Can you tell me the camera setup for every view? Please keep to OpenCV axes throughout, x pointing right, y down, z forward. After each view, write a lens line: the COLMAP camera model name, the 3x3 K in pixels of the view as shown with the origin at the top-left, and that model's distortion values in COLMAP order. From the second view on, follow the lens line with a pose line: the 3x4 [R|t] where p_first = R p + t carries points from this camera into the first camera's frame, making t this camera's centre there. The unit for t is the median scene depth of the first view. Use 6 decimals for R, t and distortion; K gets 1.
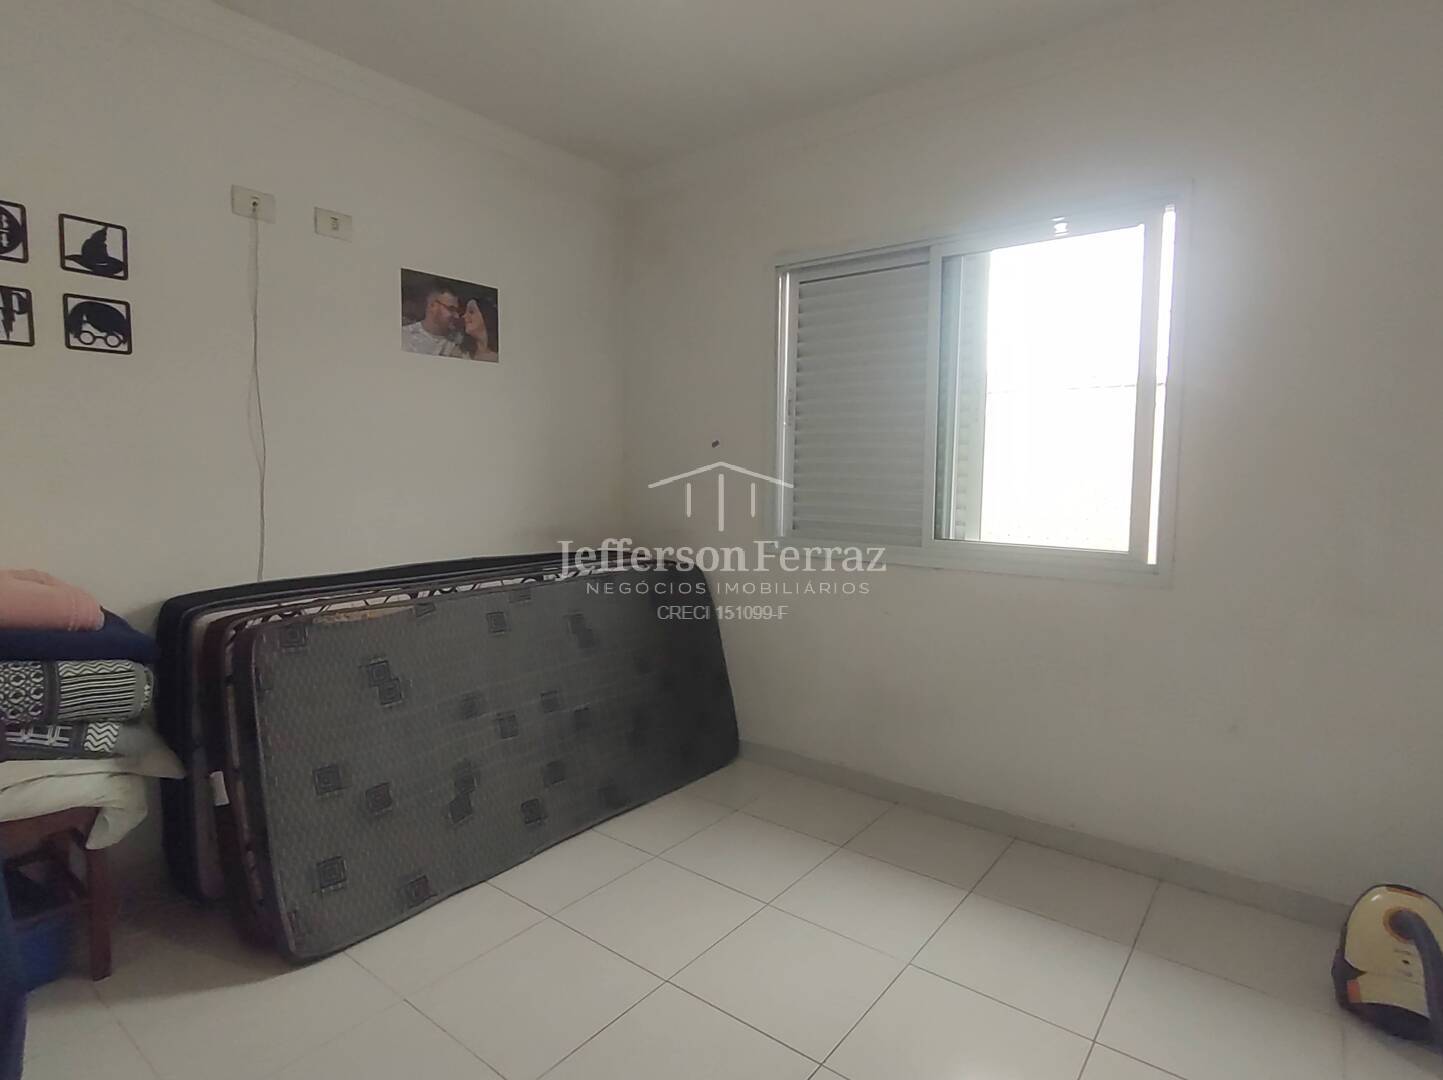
lens RADIAL K [[784.0, 0, 719.0], [0, 784.0, 538.5], [0, 0, 1]] dist [0.002375, -0.000202]
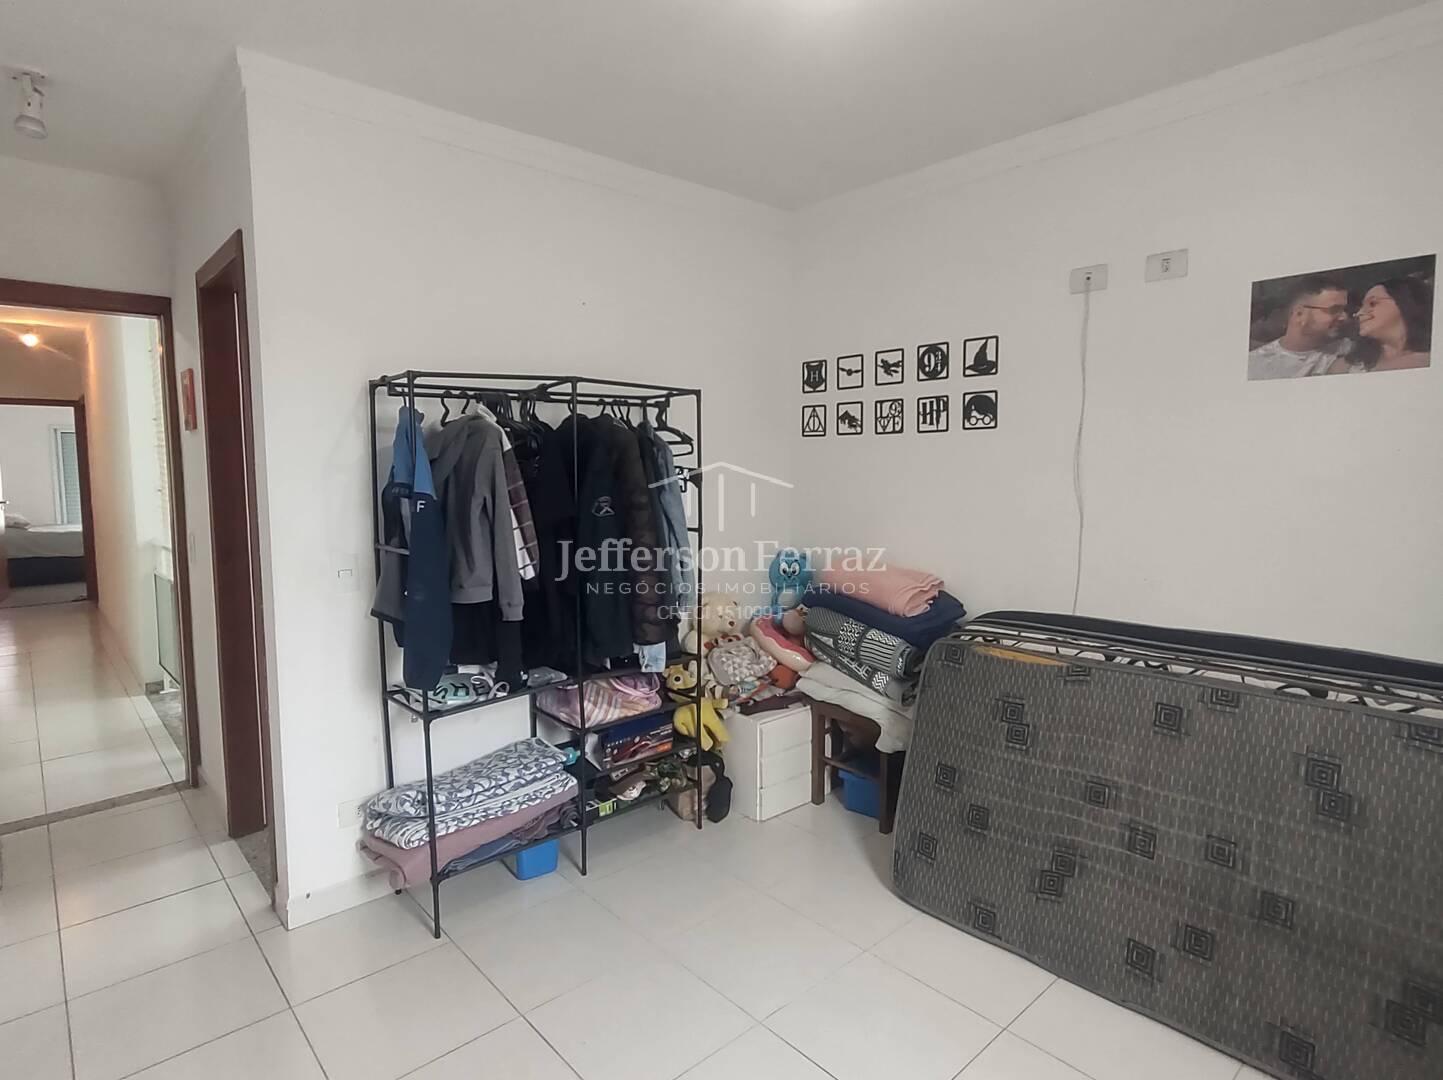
lens RADIAL K [[784.0, 0, 718.1], [0, 784.0, 539.5], [0, 0, 1]] dist [0.002375, -0.000202]
pose [[-0.176408, 0.084674, -0.980668, 0.684398], [-0.082709, 0.991495, 0.100487, -0.140461], [0.980836, 0.098837, -0.167904, 0.776737]]
